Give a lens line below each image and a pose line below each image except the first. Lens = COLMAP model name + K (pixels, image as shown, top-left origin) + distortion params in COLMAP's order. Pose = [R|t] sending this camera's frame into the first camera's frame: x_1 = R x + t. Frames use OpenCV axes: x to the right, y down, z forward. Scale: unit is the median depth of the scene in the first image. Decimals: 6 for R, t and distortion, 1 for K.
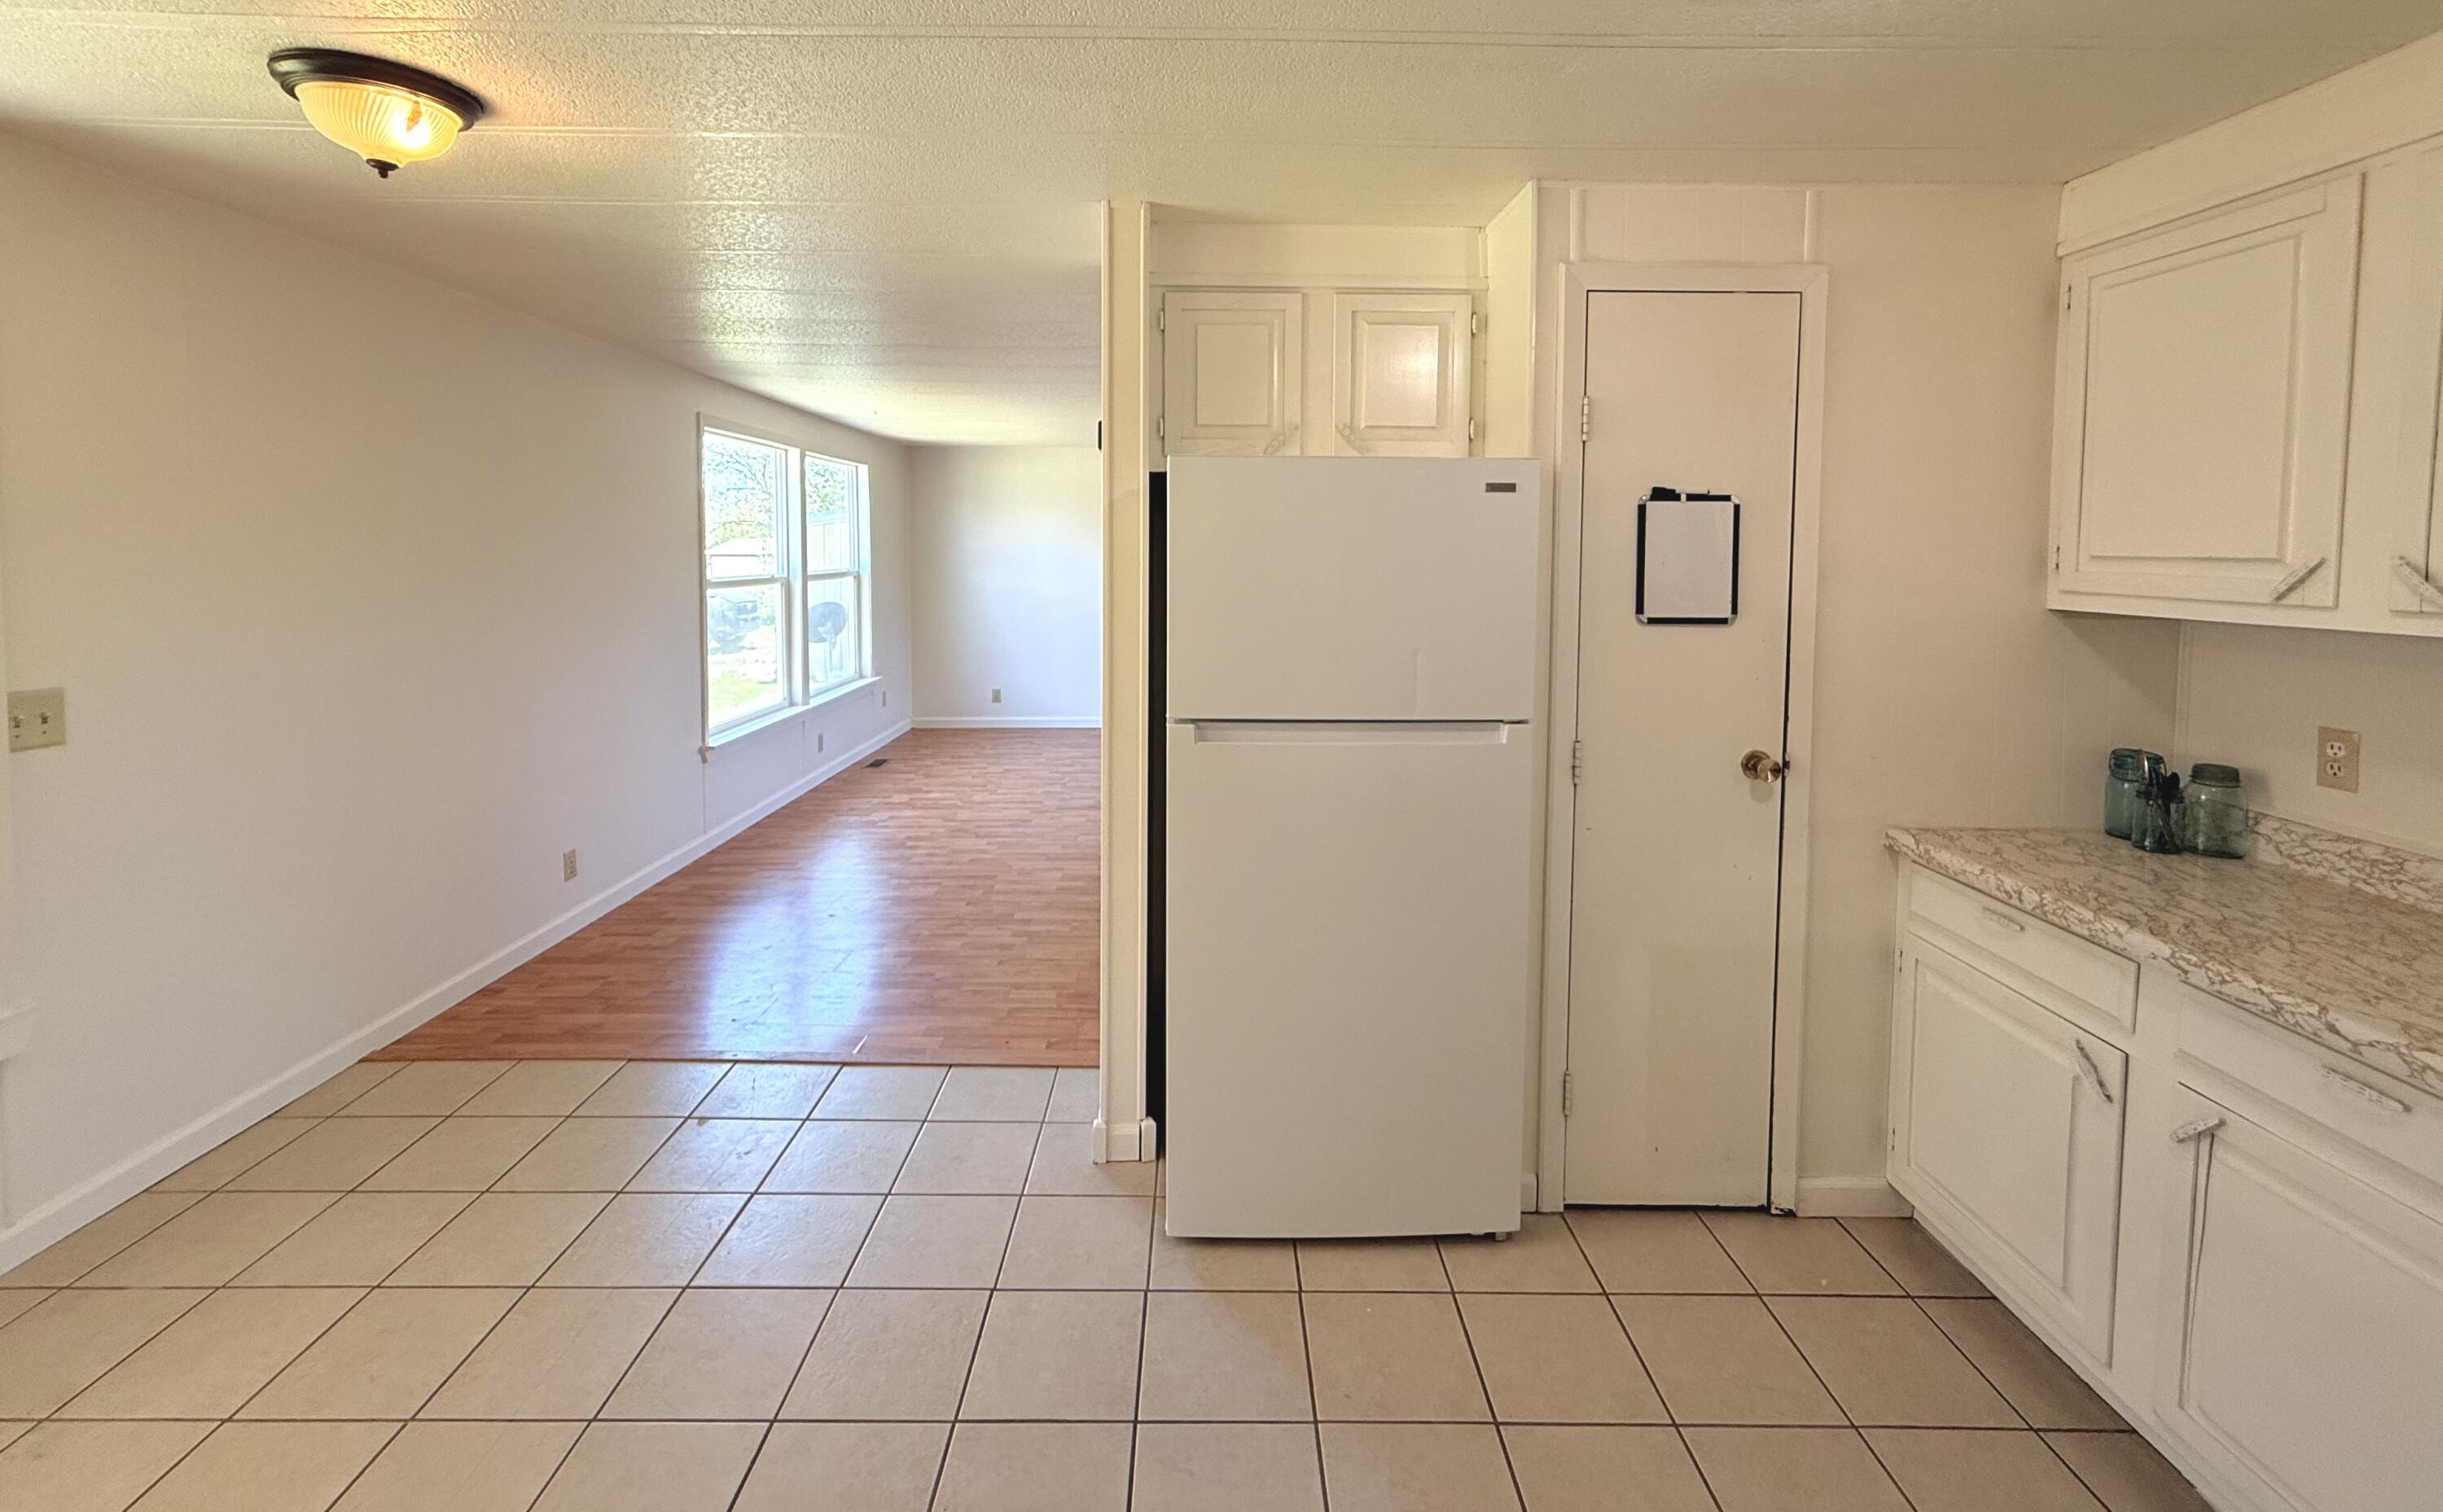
lens RADIAL K [[2021.8, 0, 1221.5], [0, 2021.8, 756.0], [0, 0, 1]] dist [0.001141, 0.000819]
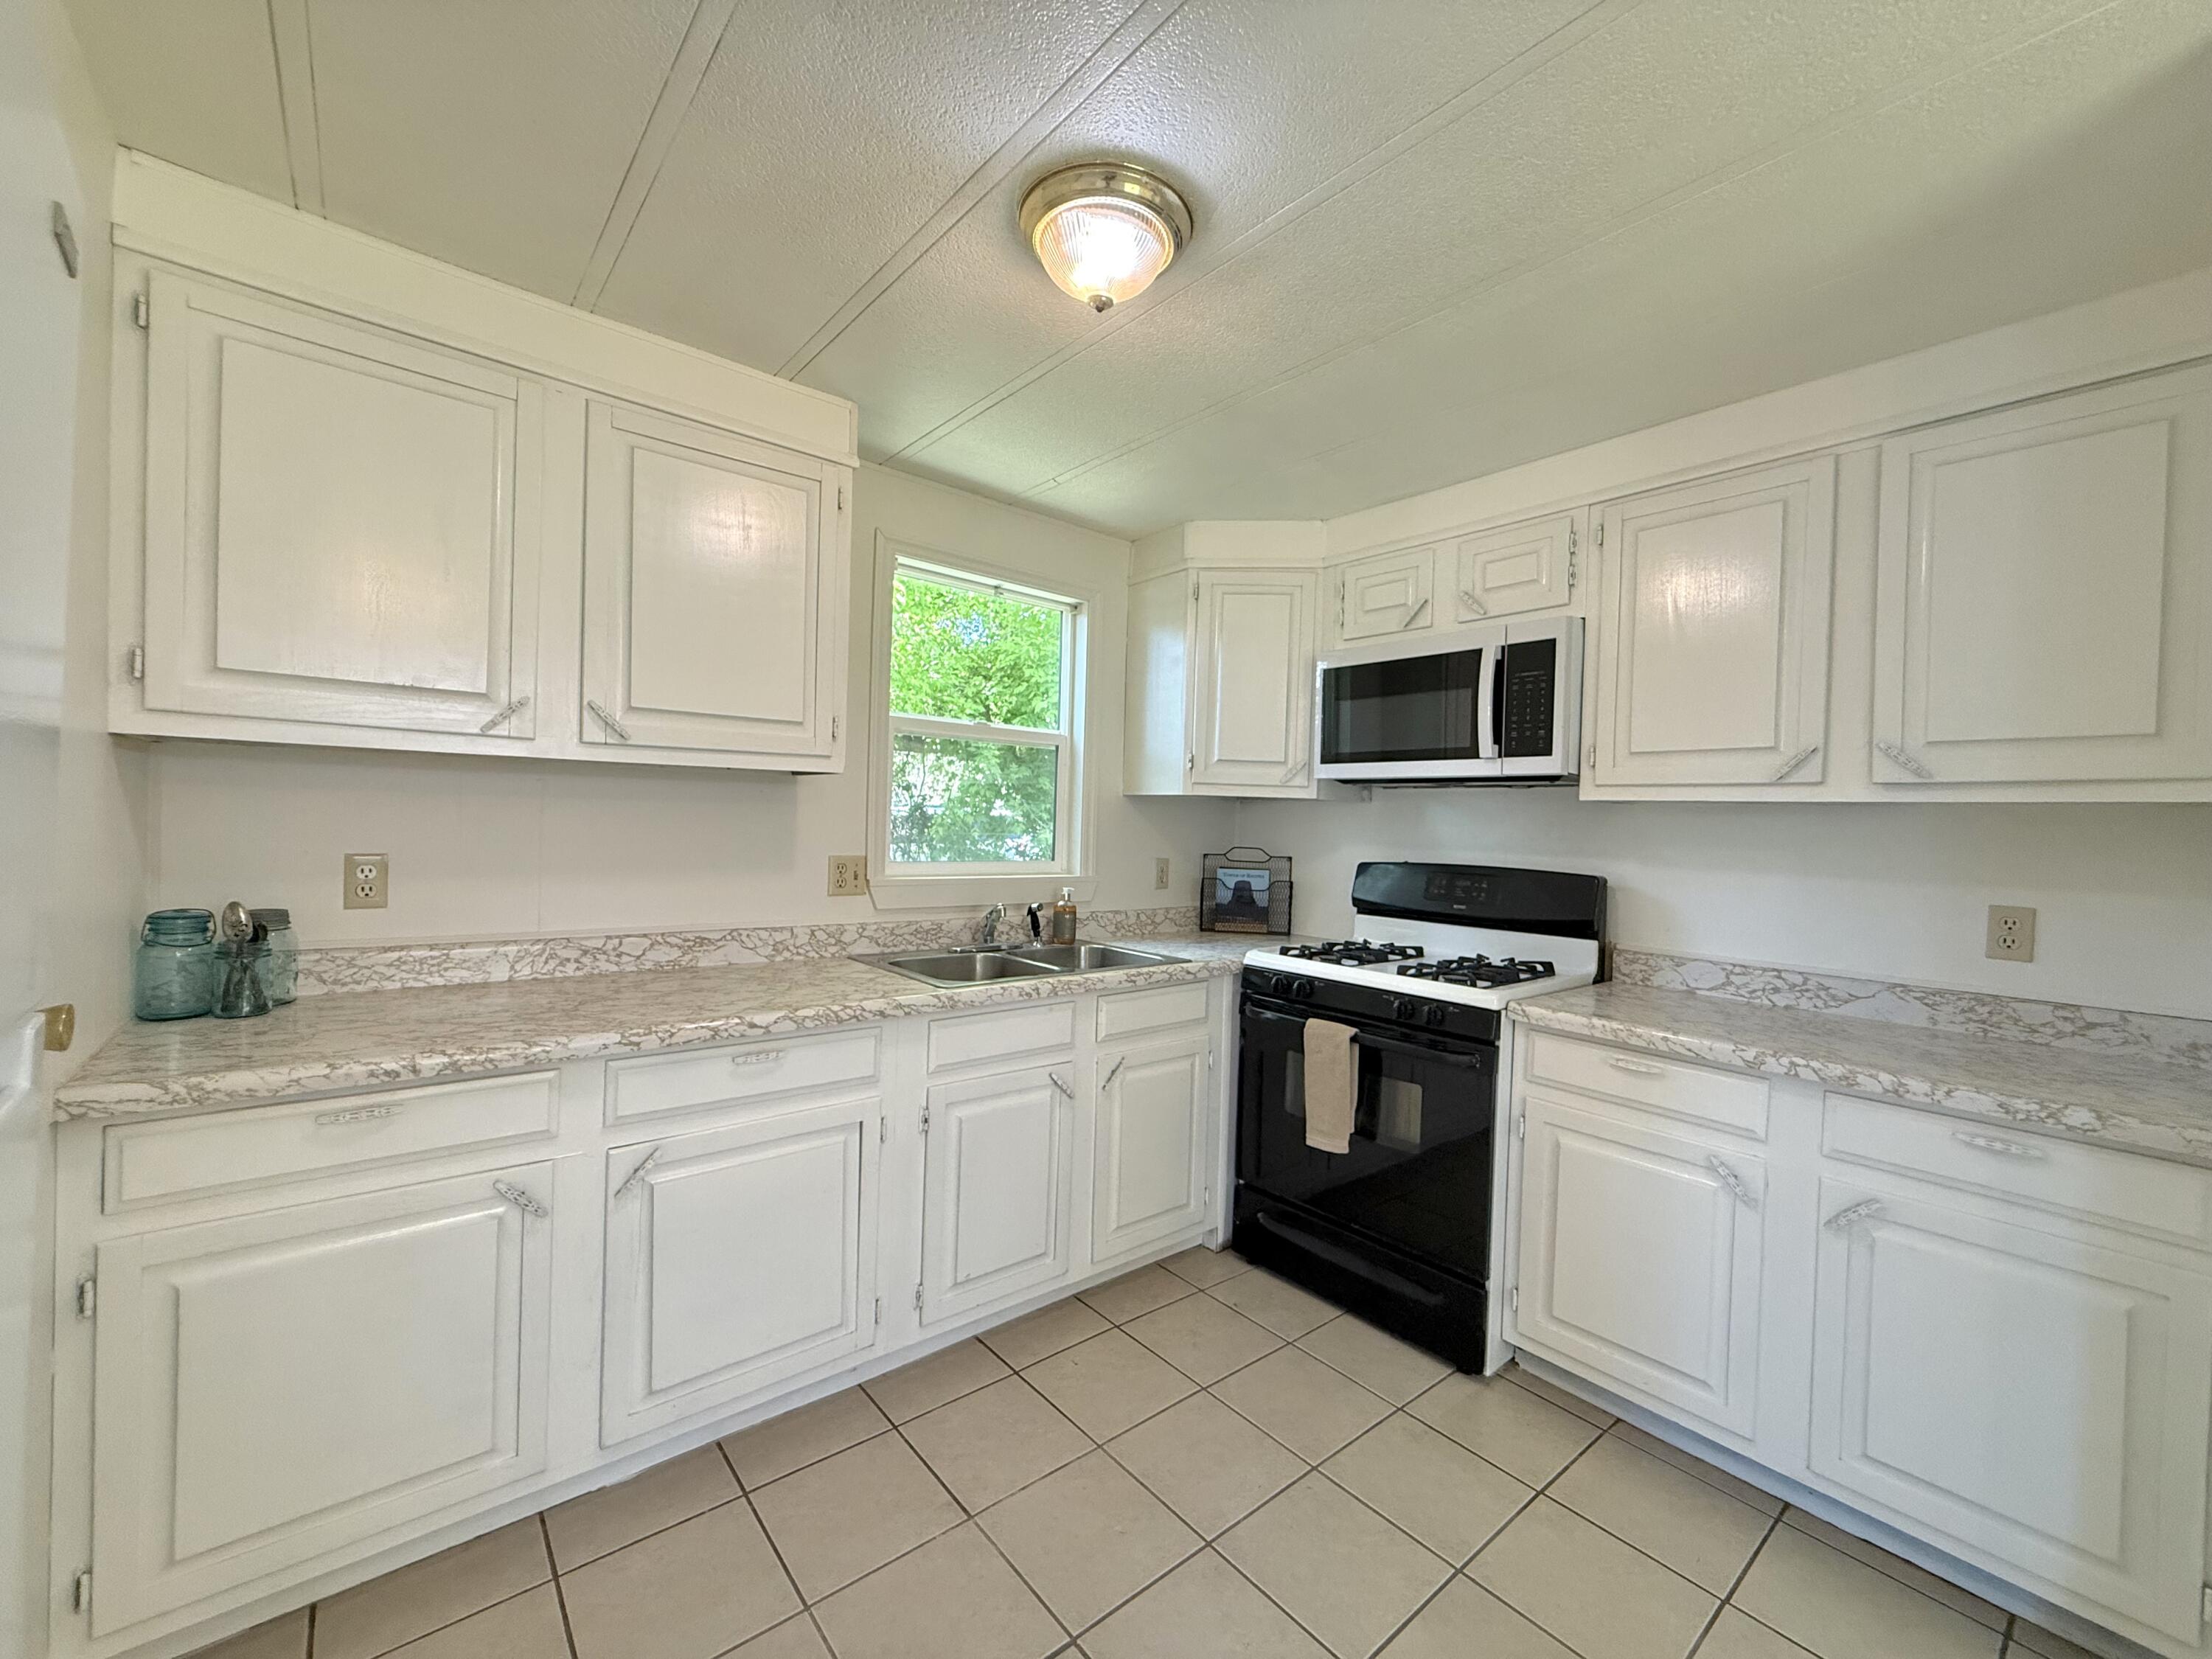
lens RADIAL K [[882.9, 0, 1106.0], [0, 882.9, 829.5], [0, 0, 1]] dist [-0.000354, -0.000038]
pose [[-0.637392, -0.038001, 0.769602, -0.073473], [0.095544, 0.987178, 0.127874, -0.049393], [-0.764593, 0.155037, -0.625588, 0.993889]]
